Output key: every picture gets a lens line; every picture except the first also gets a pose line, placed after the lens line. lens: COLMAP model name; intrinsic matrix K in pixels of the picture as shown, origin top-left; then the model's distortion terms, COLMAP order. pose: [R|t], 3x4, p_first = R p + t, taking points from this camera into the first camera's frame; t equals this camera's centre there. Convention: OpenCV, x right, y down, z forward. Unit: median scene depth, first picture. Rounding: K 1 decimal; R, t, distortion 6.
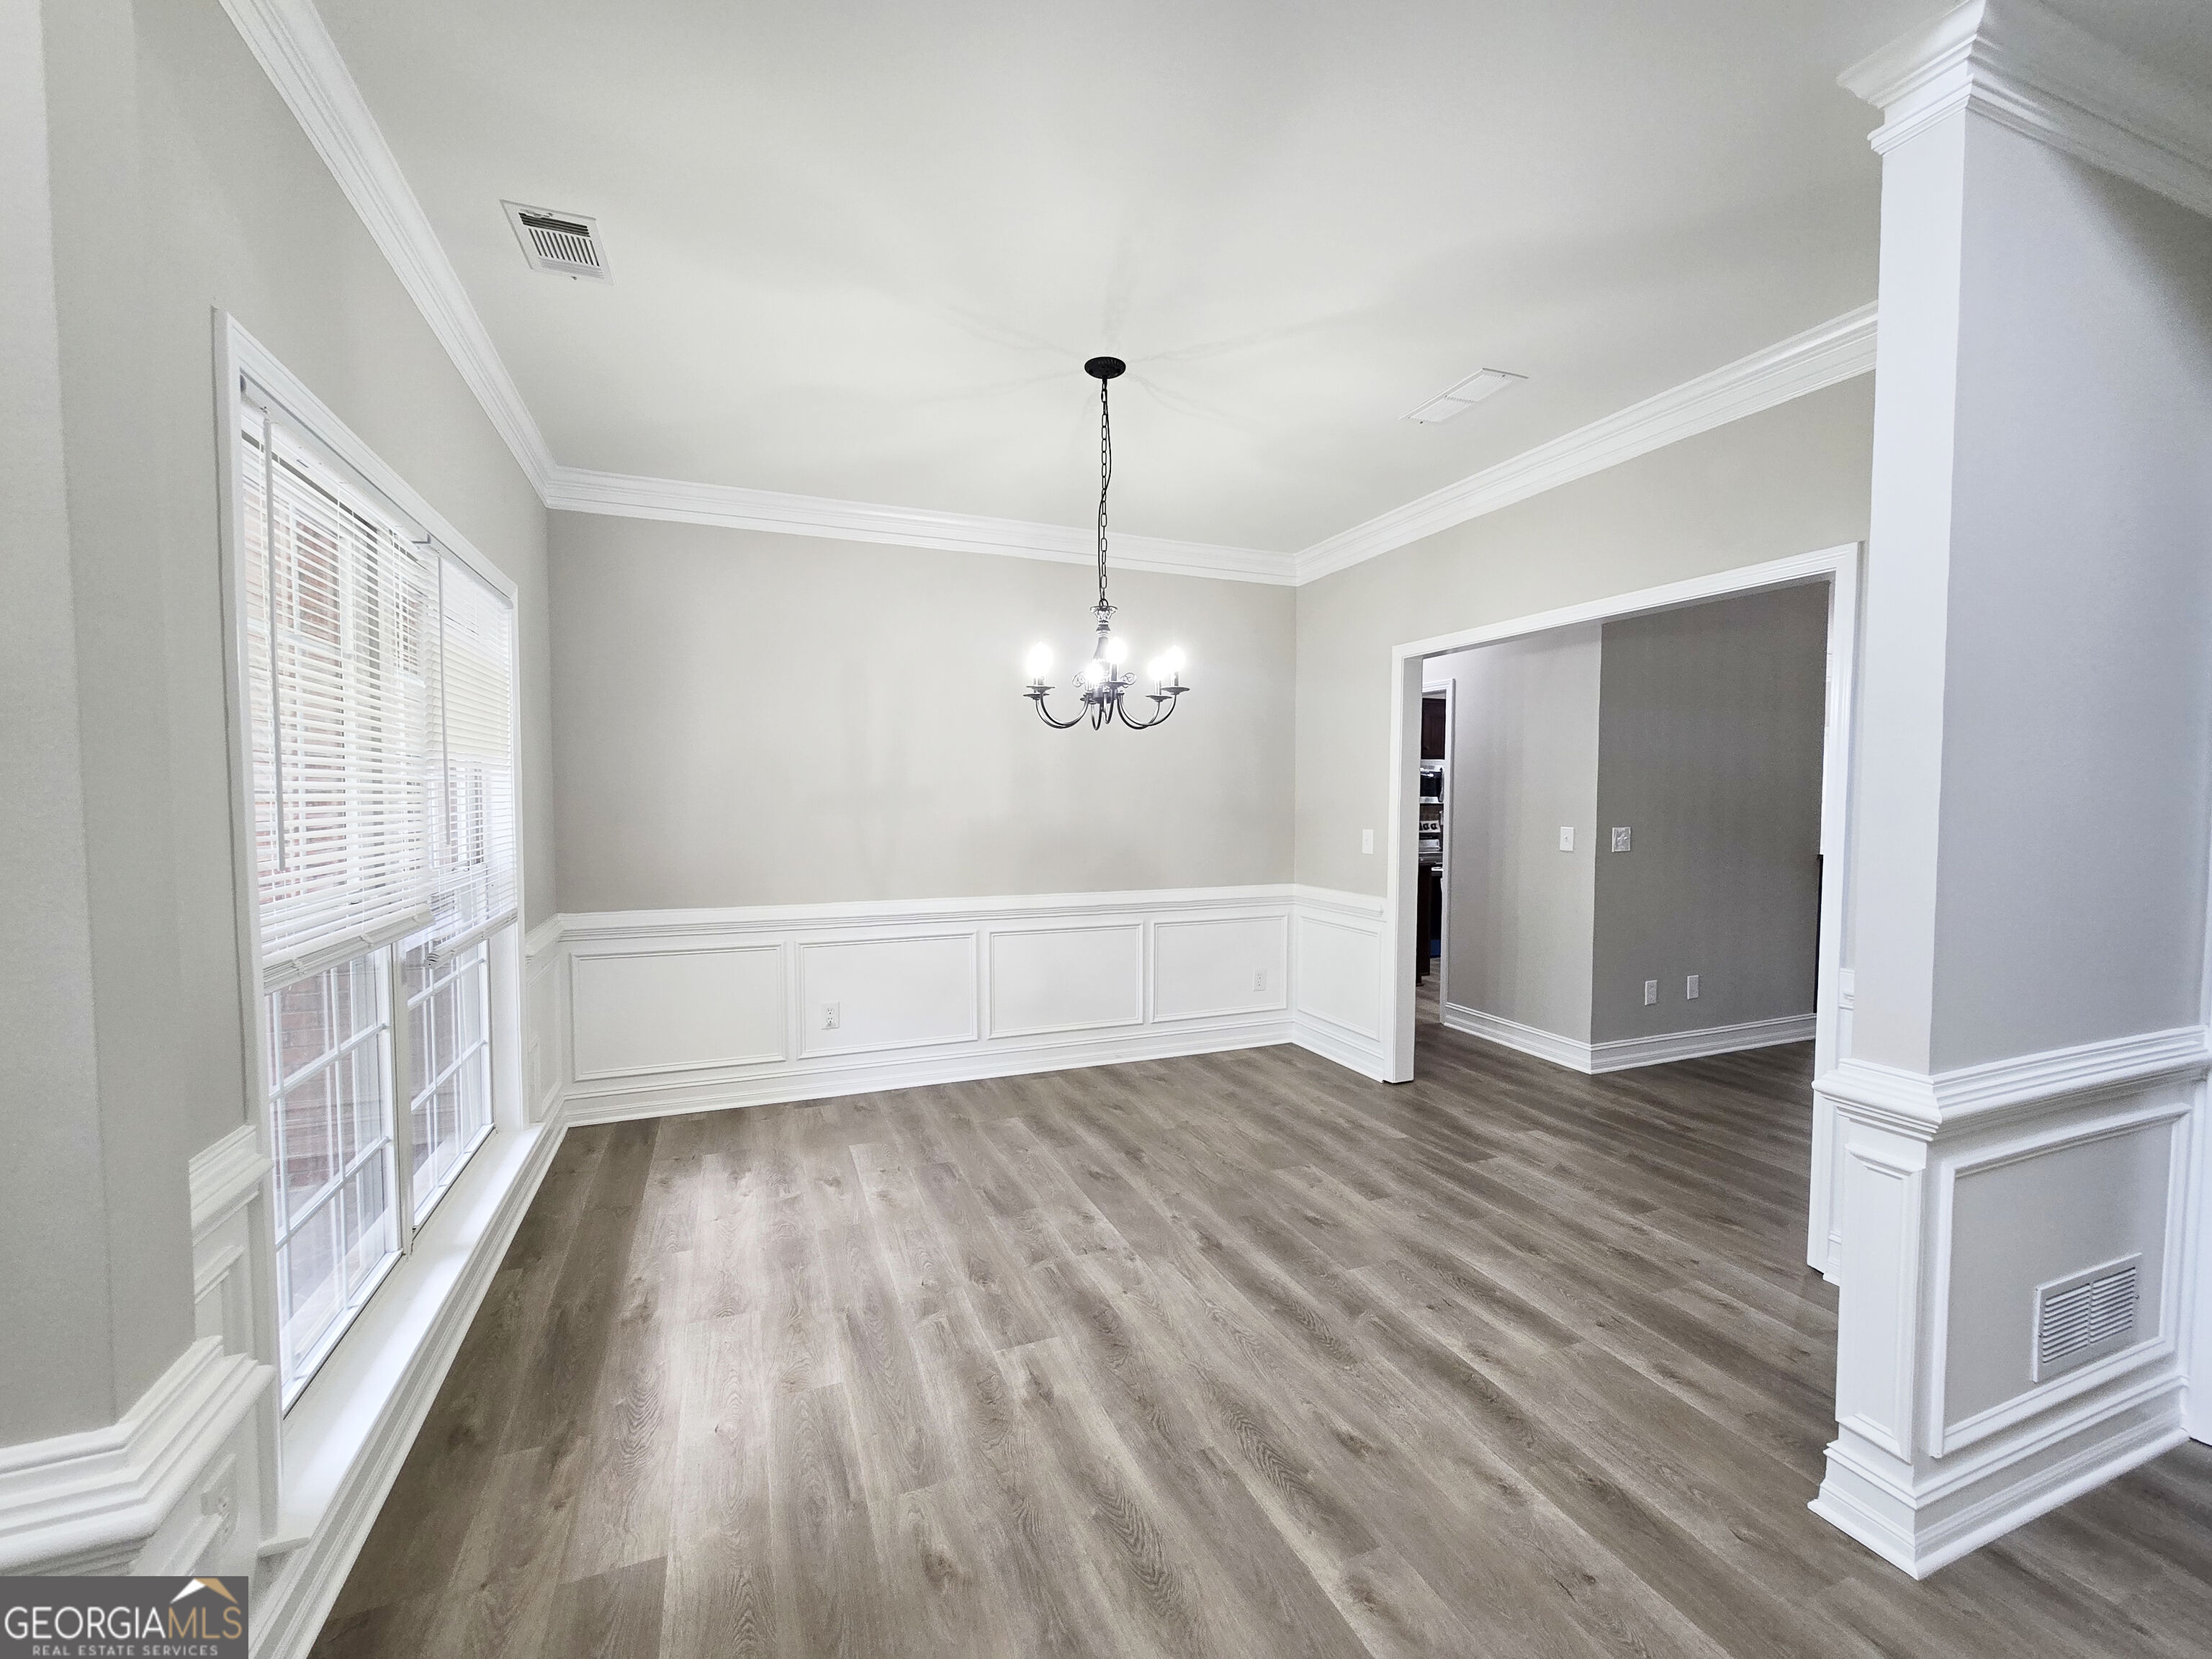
lens RADIAL K [[907.3, 0, 1086.8], [0, 907.3, 833.5], [0, 0, 1]] dist [-0.003649, 0.000678]
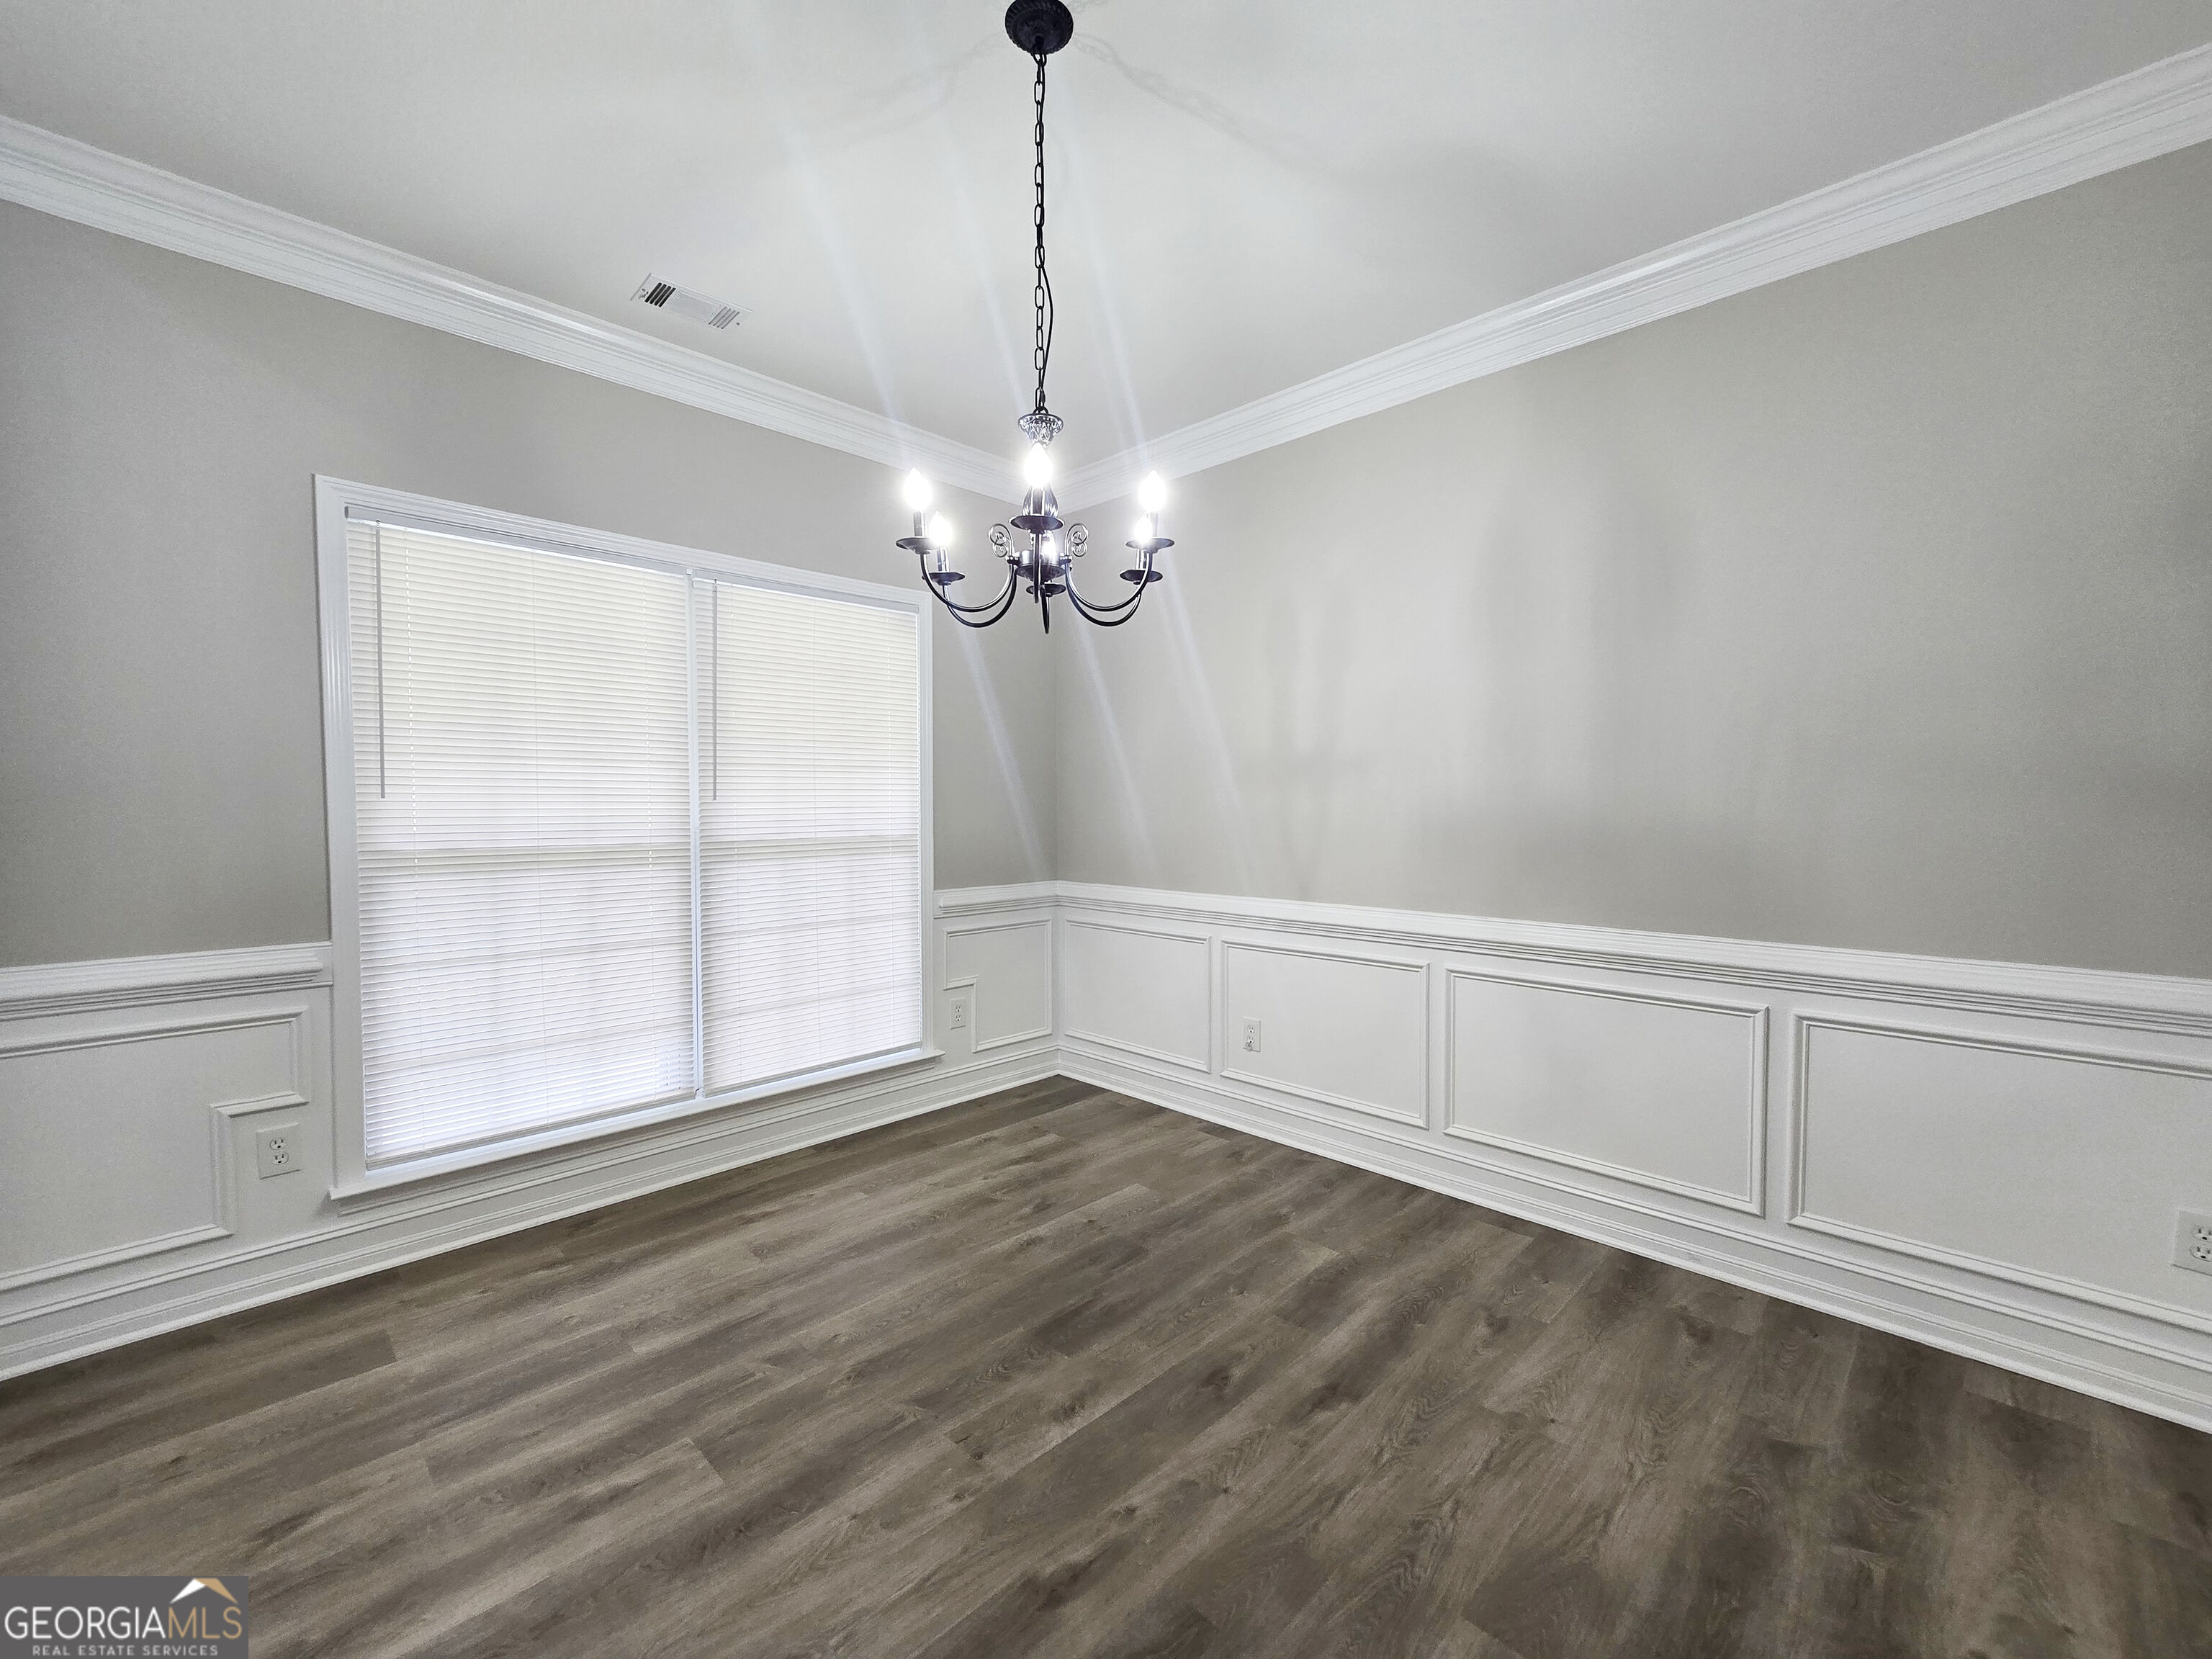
lens RADIAL K [[907.3, 0, 1107.6], [0, 907.3, 817.2], [0, 0, 1]] dist [-0.003649, 0.000678]
pose [[0.406434, 0.017739, -0.913508, 0.489485], [-0.039354, 0.999224, 0.001894, 0.009145], [0.912832, 0.035181, 0.406817, 0.640346]]
